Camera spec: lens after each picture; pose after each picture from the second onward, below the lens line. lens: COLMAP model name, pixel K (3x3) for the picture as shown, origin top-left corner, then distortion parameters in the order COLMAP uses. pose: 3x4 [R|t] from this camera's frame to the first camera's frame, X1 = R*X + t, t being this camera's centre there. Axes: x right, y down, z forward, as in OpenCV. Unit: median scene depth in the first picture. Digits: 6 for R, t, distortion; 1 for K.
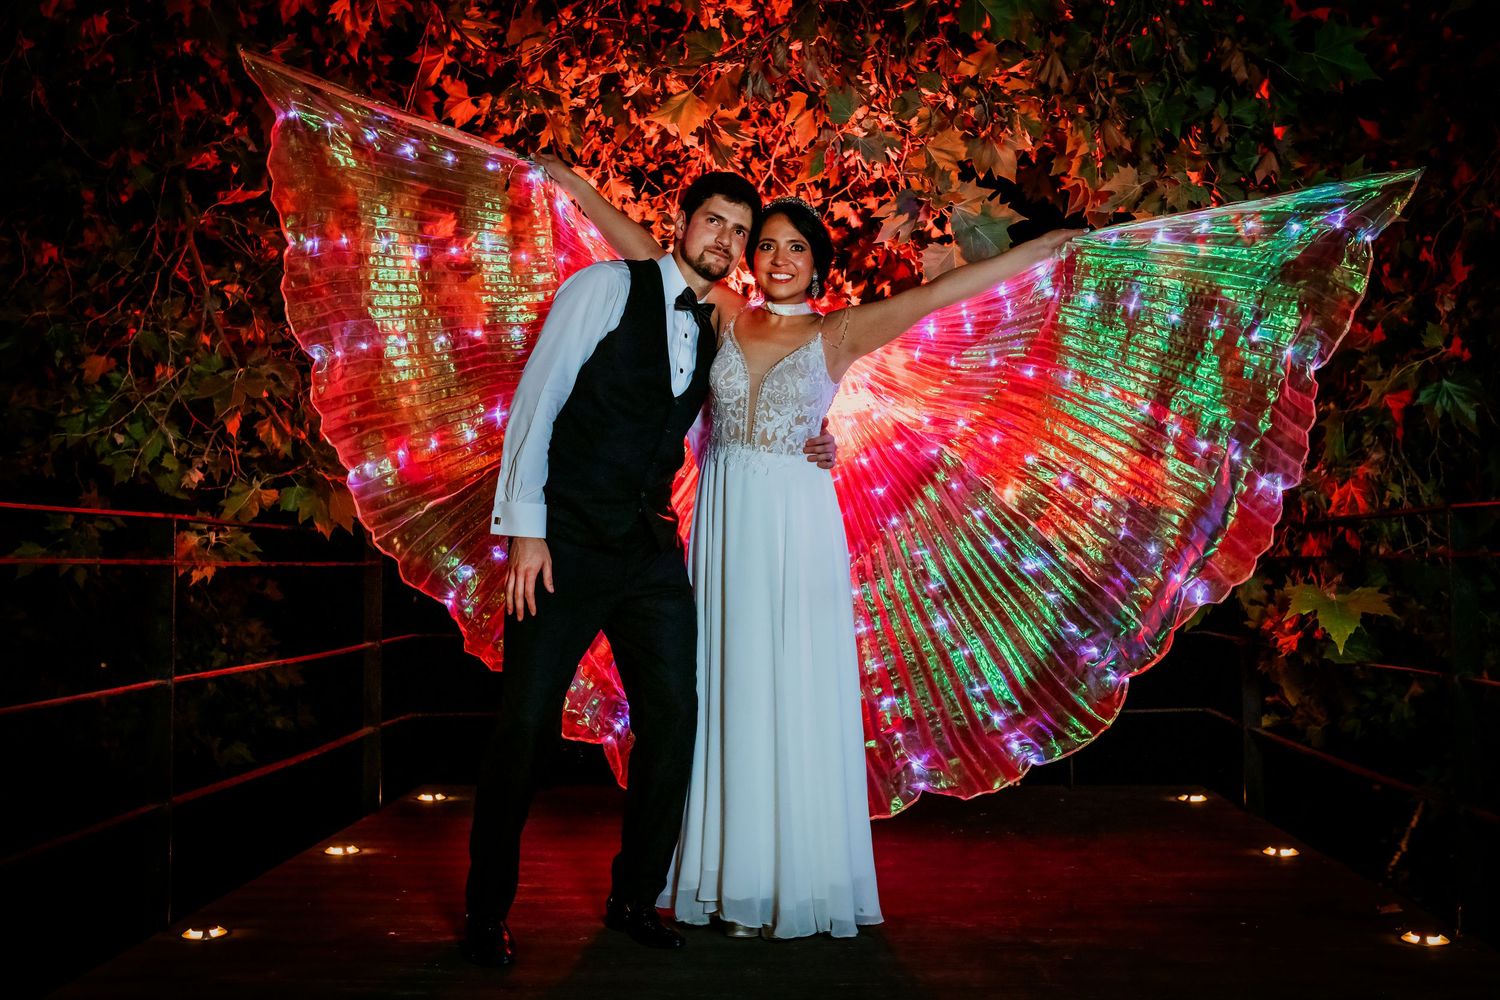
lens RADIAL K [[1471.9, 0, 750.0], [0, 1471.9, 500.0], [0, 0, 1]] dist [0.008155, 0.018550]
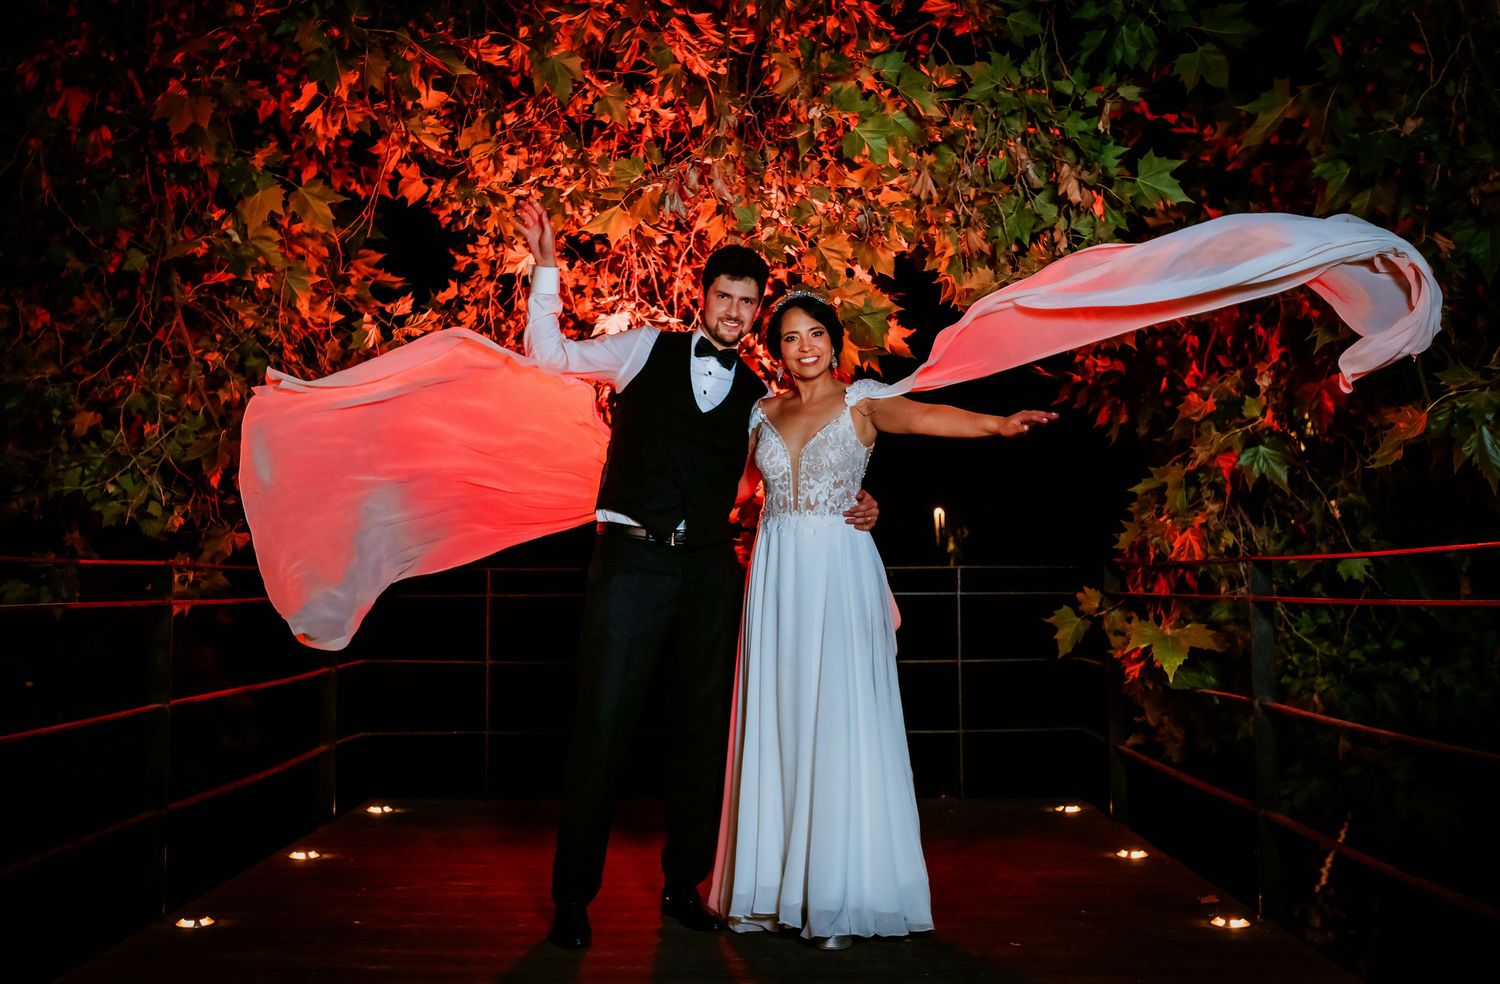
lens RADIAL K [[1493.7, 0, 719.4], [0, 1493.7, 462.7], [0, 0, 1]] dist [0.012713, 0.010938]
pose [[0.999717, 0.003751, 0.023480, 0.012129], [-0.002932, 0.999389, -0.034819, -0.023356], [-0.023596, 0.034741, 0.999118, -0.162665]]
